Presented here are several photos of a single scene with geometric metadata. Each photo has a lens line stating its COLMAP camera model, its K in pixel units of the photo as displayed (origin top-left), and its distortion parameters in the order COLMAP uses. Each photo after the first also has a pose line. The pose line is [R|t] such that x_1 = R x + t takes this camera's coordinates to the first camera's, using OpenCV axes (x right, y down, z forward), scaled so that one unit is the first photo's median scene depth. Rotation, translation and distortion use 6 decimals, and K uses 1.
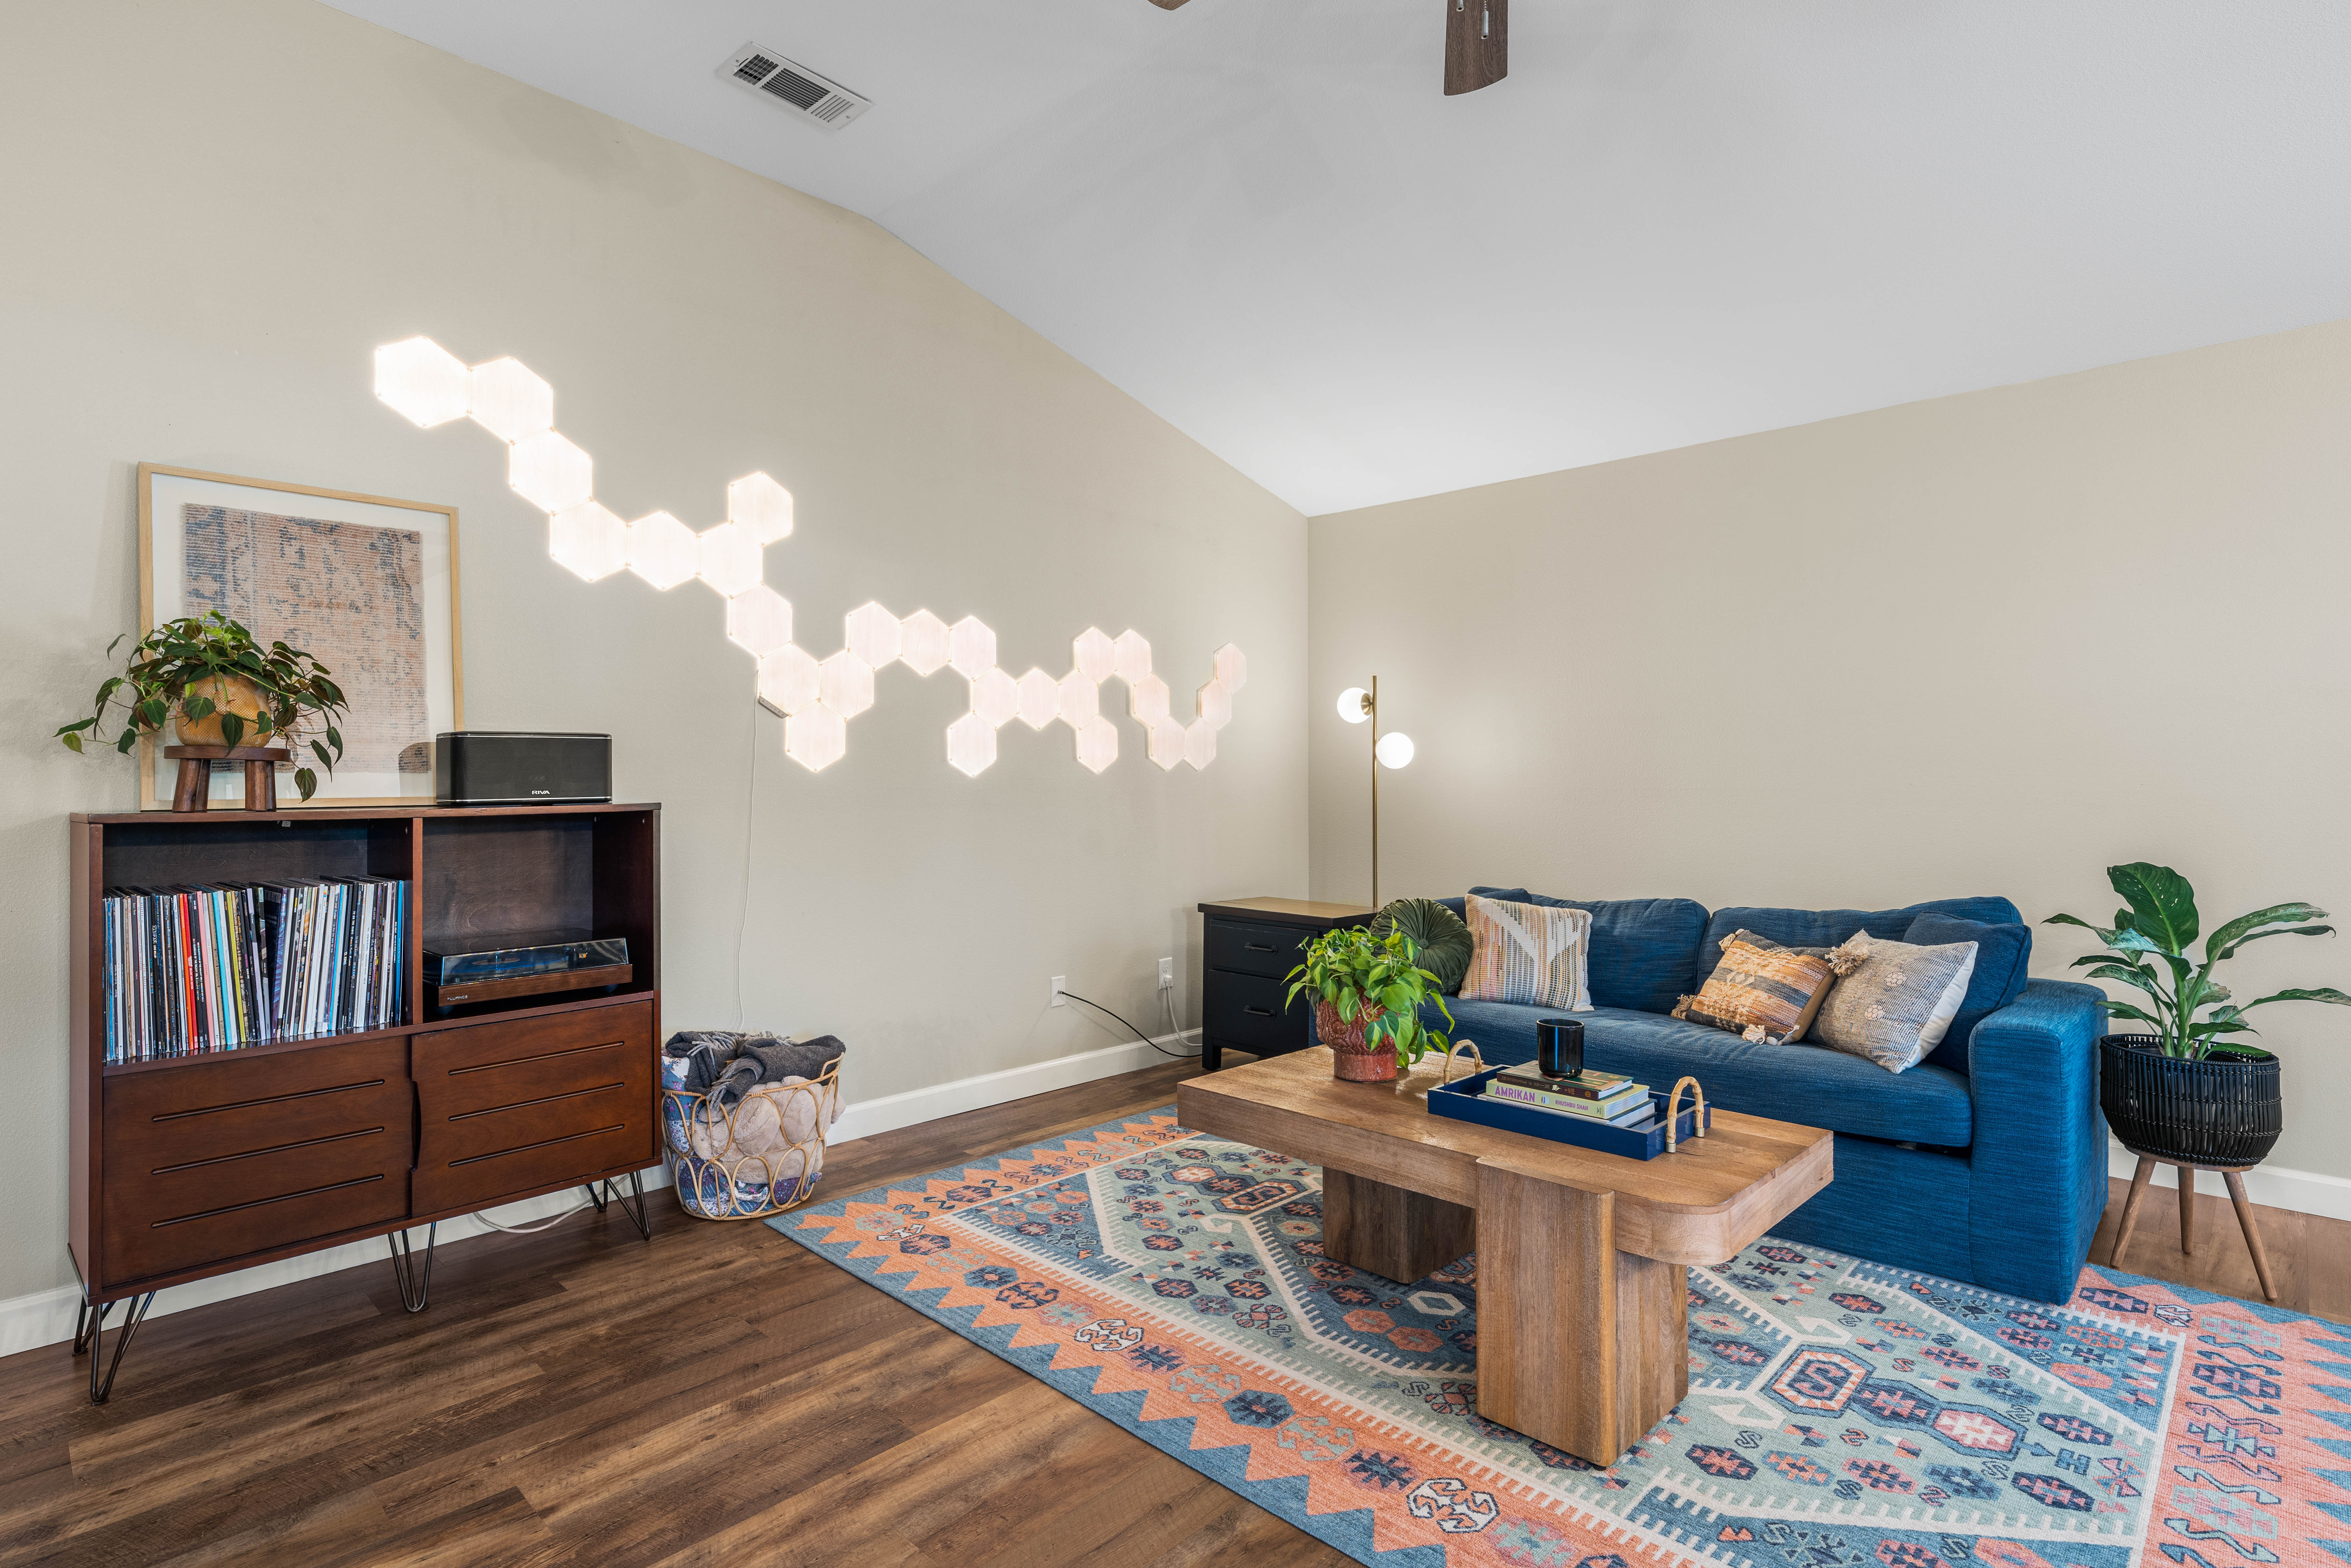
lens RADIAL K [[1163.1, 0, 1185.1], [0, 1163.1, 763.5], [0, 0, 1]] dist [0.002046, 0.000301]
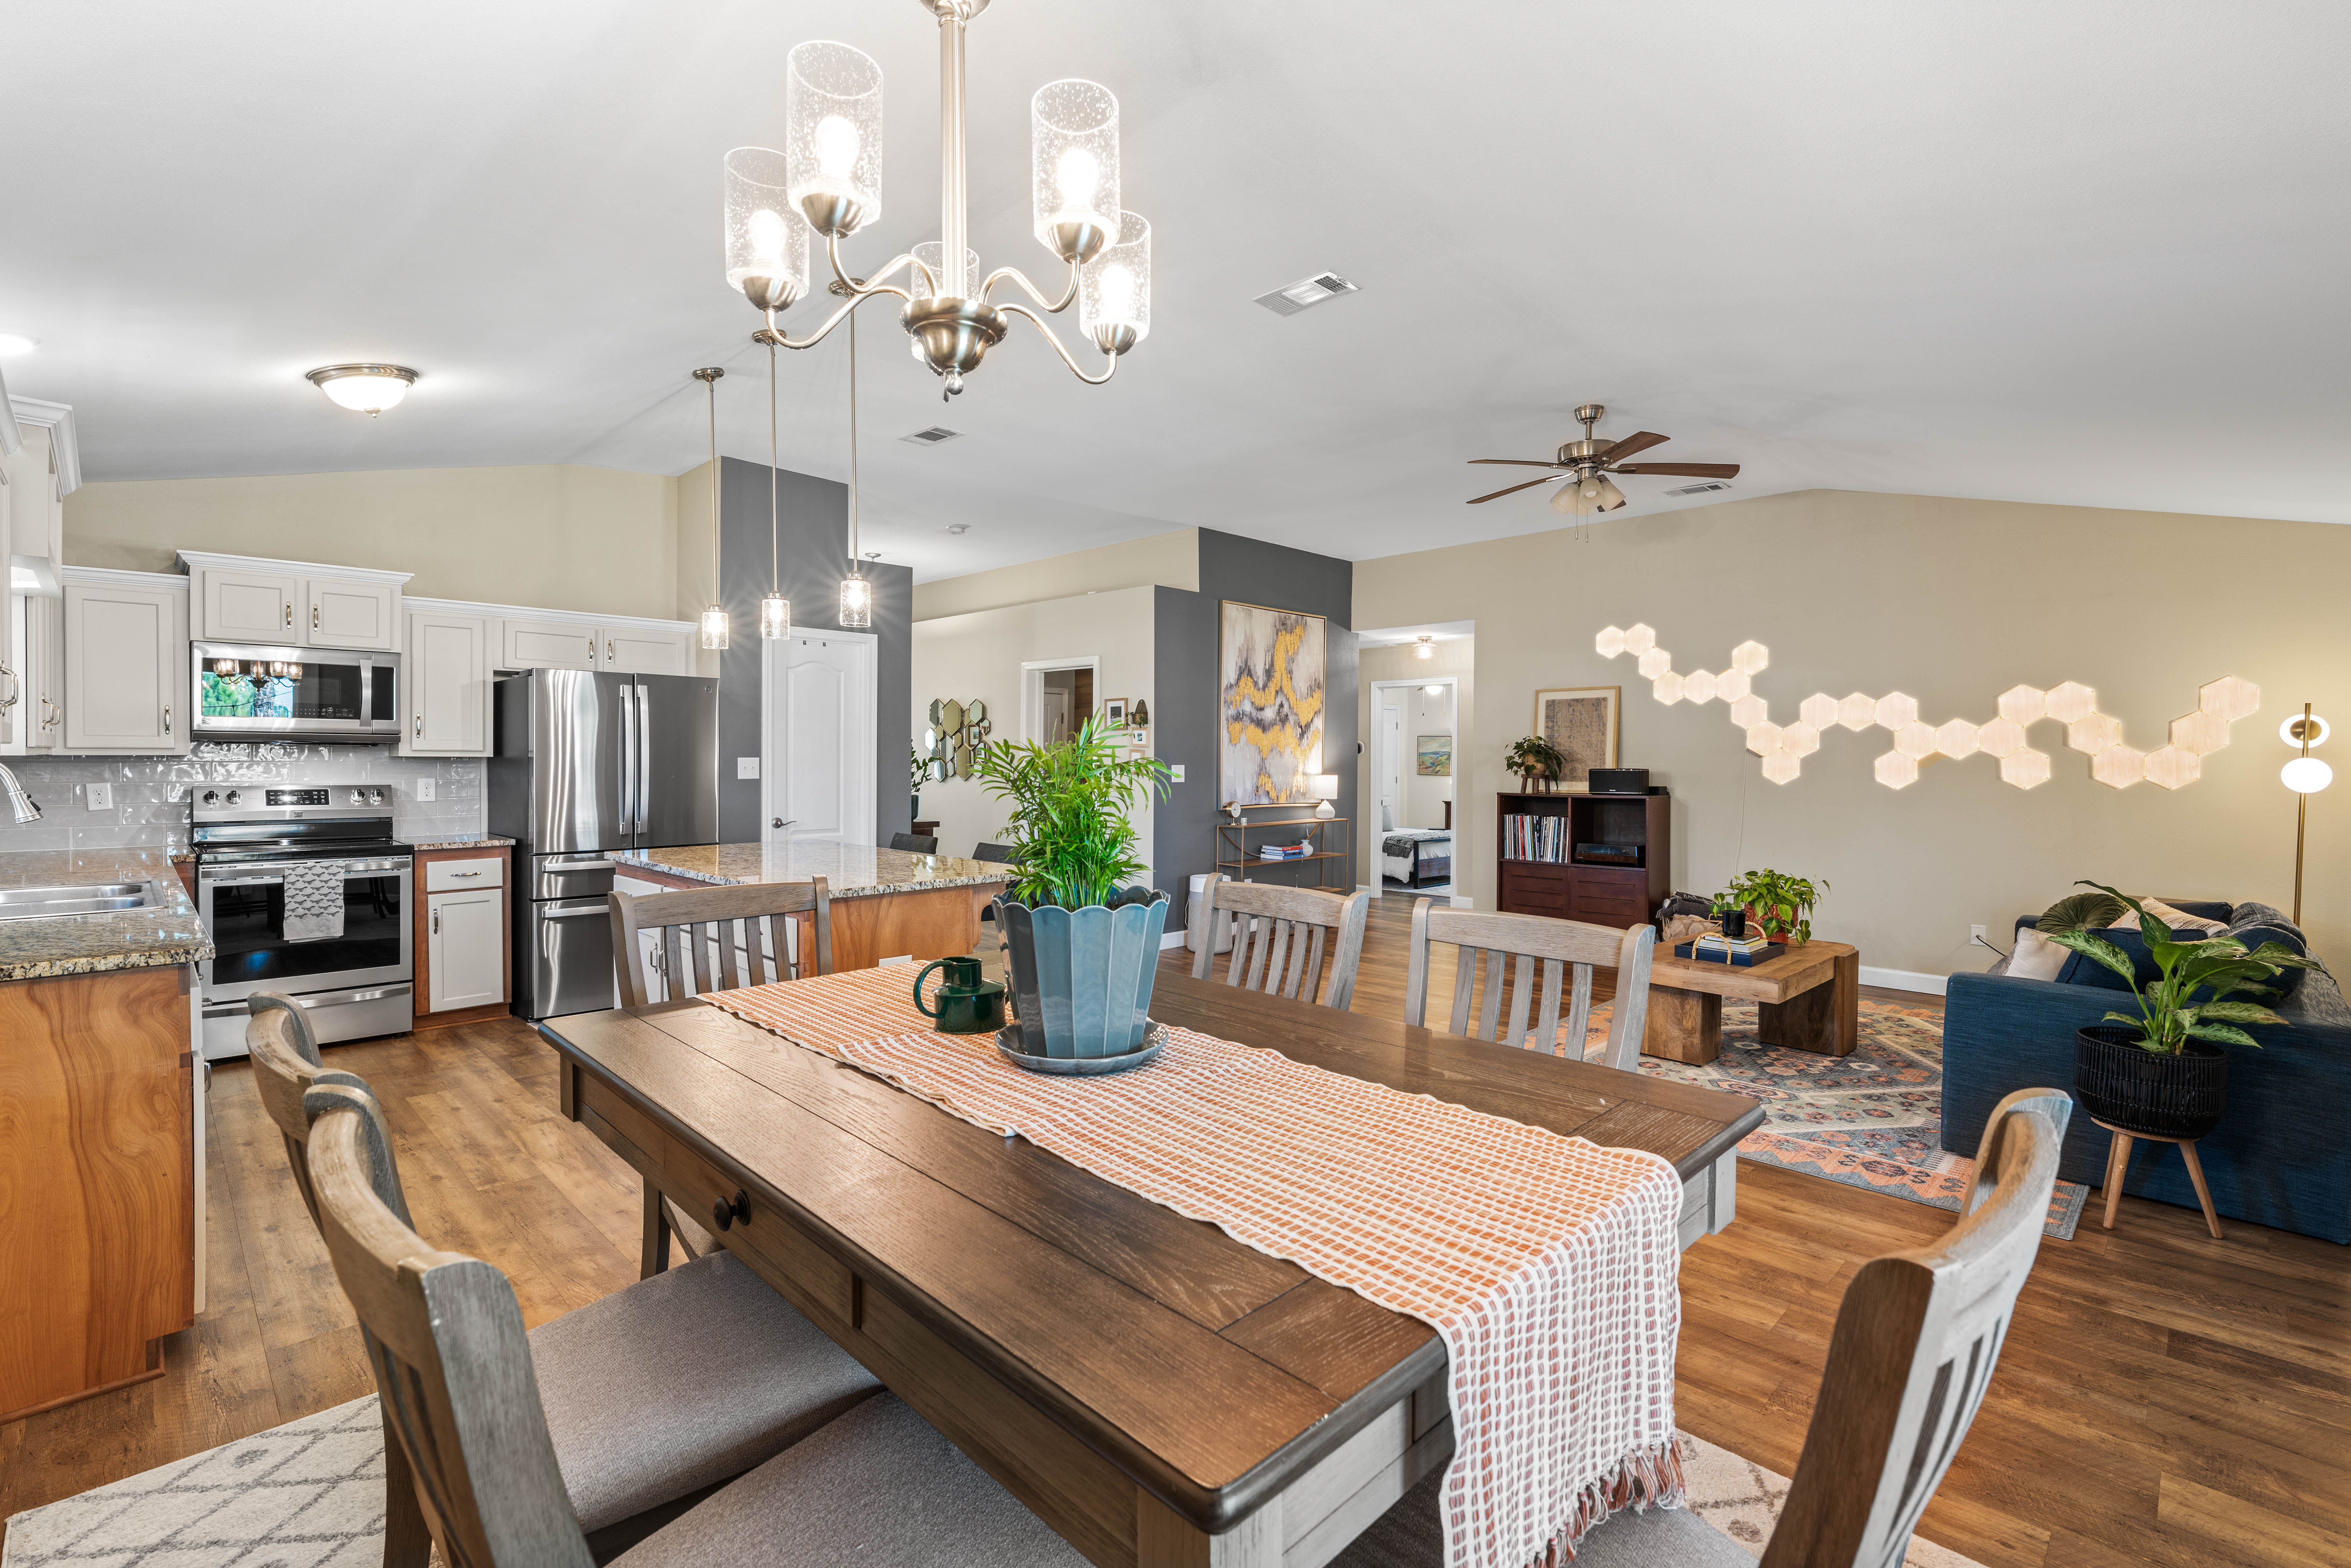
lens RADIAL K [[1046.9, 0, 1174.0], [0, 1046.9, 767.2], [0, 0, 1]] dist [0.000940, -0.000692]
pose [[-0.022467, 0.008047, -0.999715, 2.001412], [0.007712, 0.999939, 0.007876, -0.059356], [0.999718, -0.007532, -0.022528, 0.008061]]
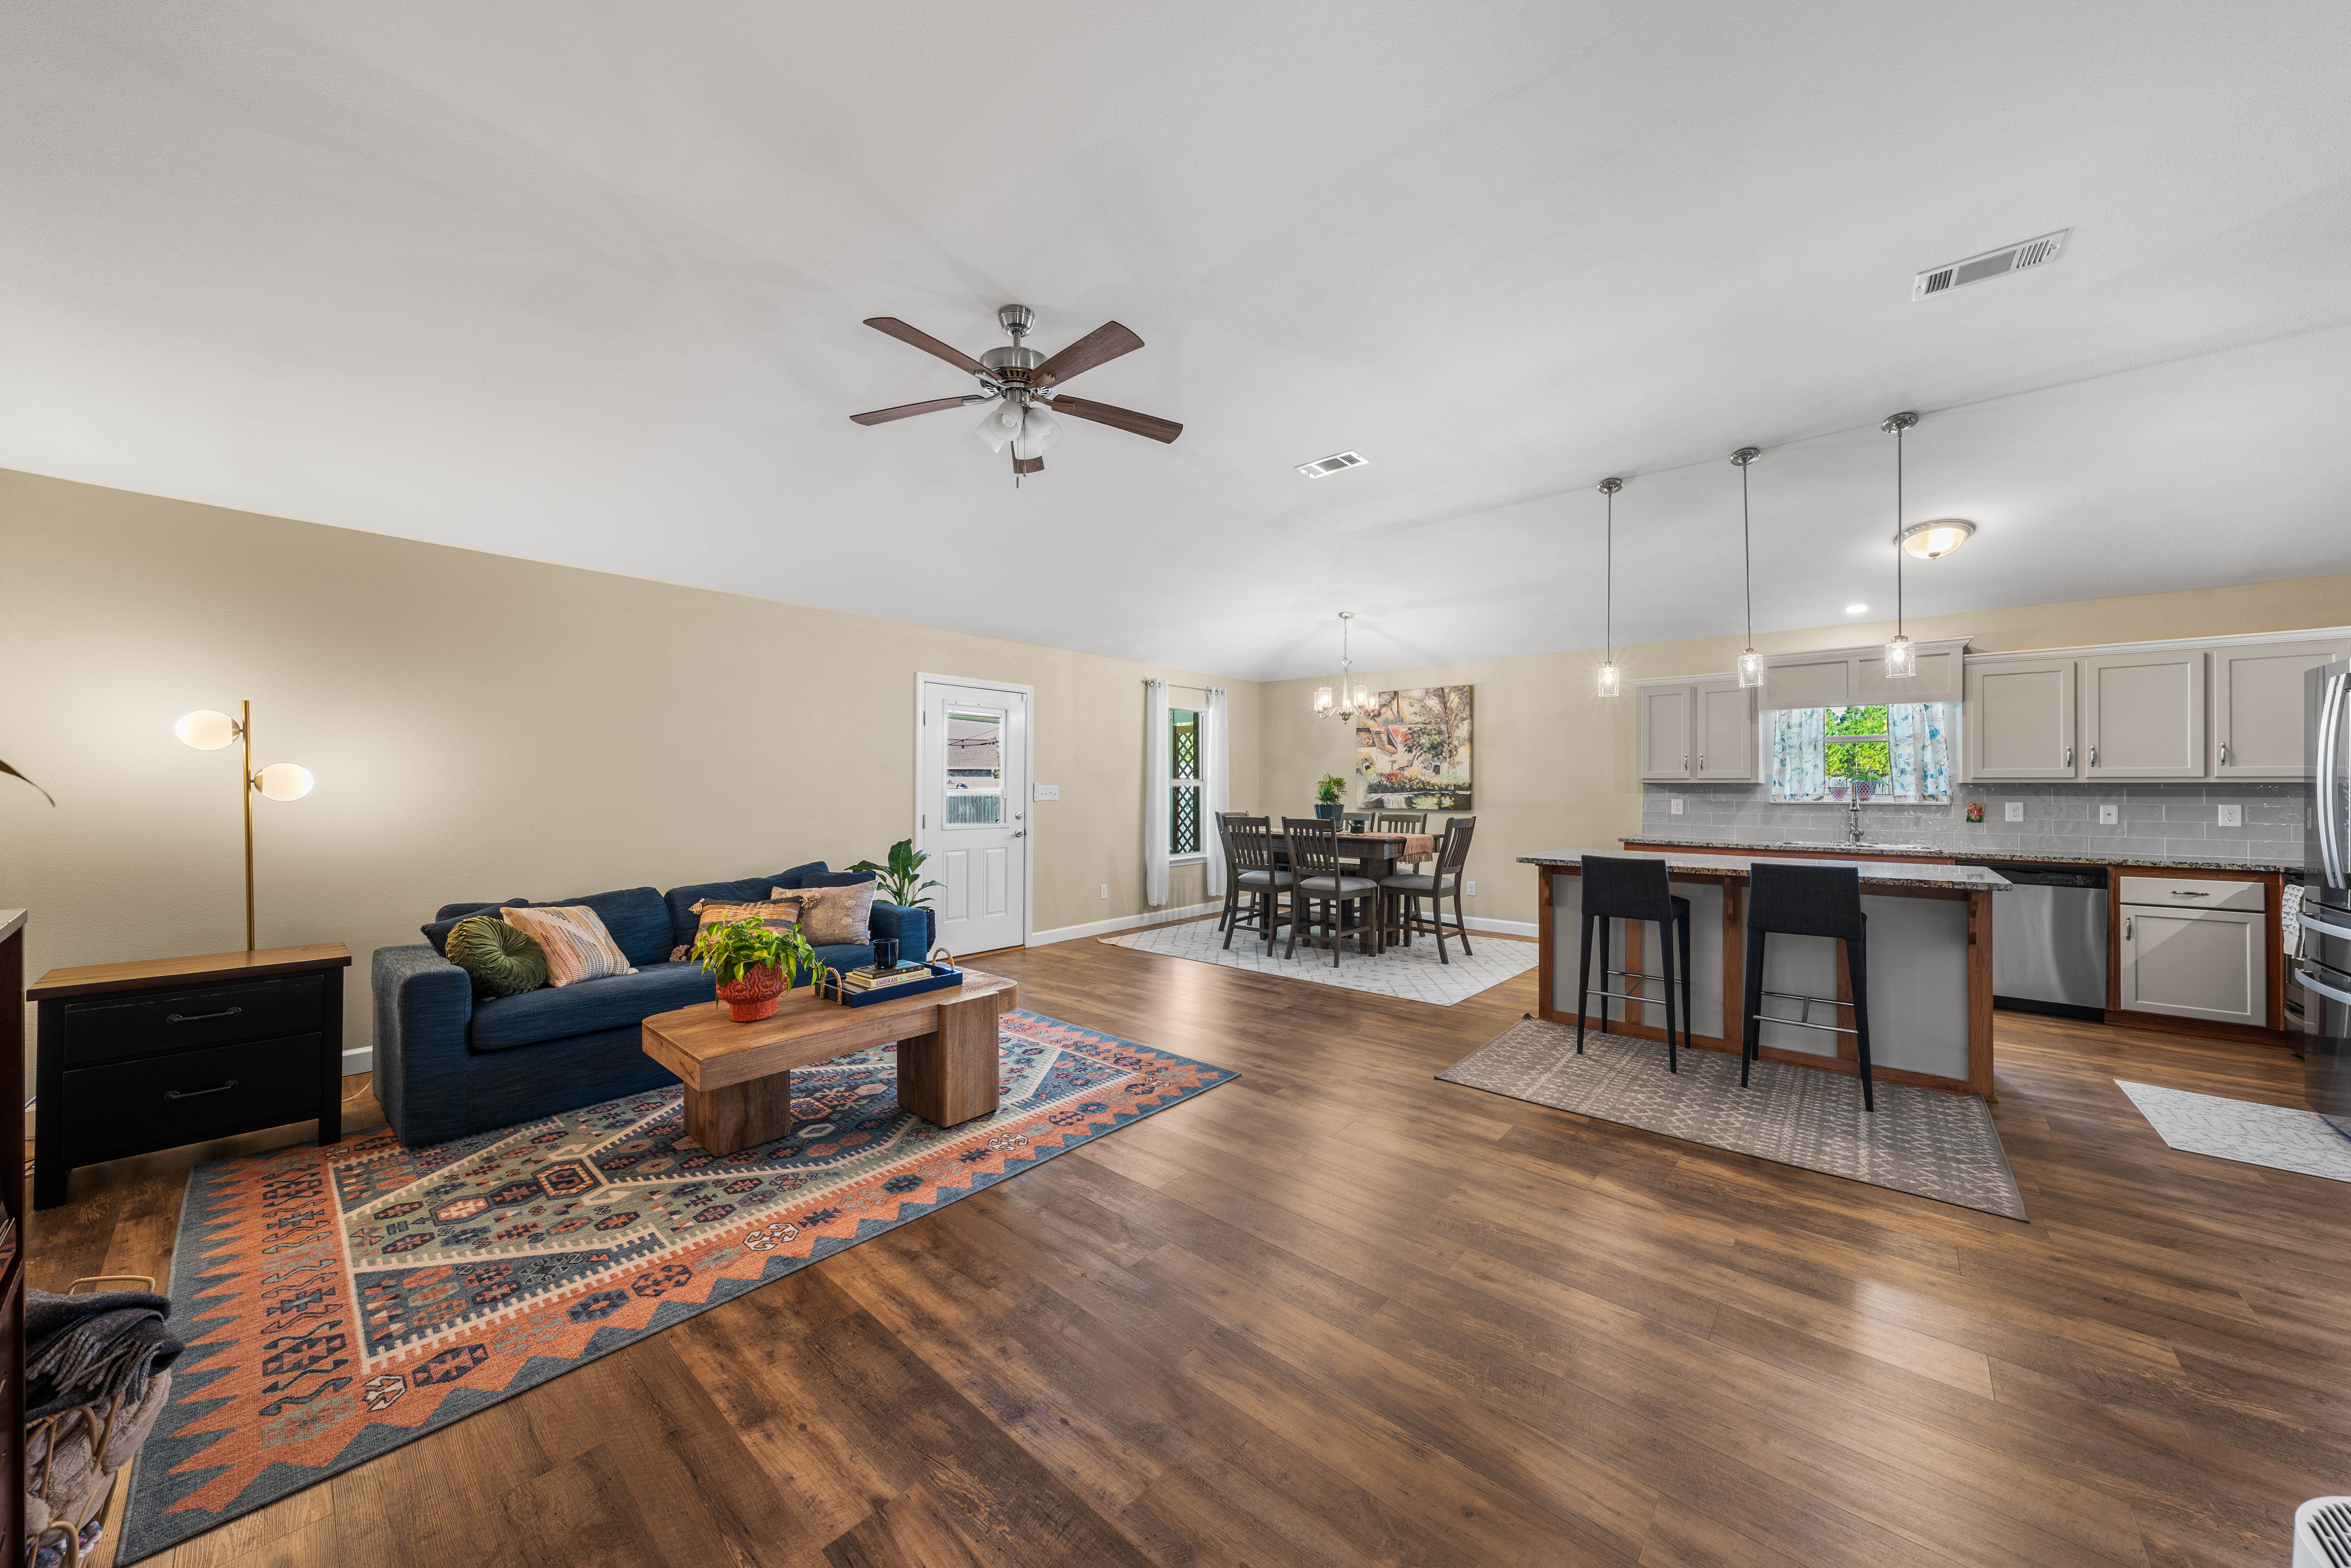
lens RADIAL K [[800.8, 0, 1175.5], [0, 800.8, 784.0], [0, 0, 1]] dist [-0.004121, -0.000071]
pose [[-0.042639, 0.003391, 0.999085, -0.894889], [-0.016084, 0.999862, -0.004080, -0.034380], [-0.998961, -0.016243, -0.042578, 0.510578]]
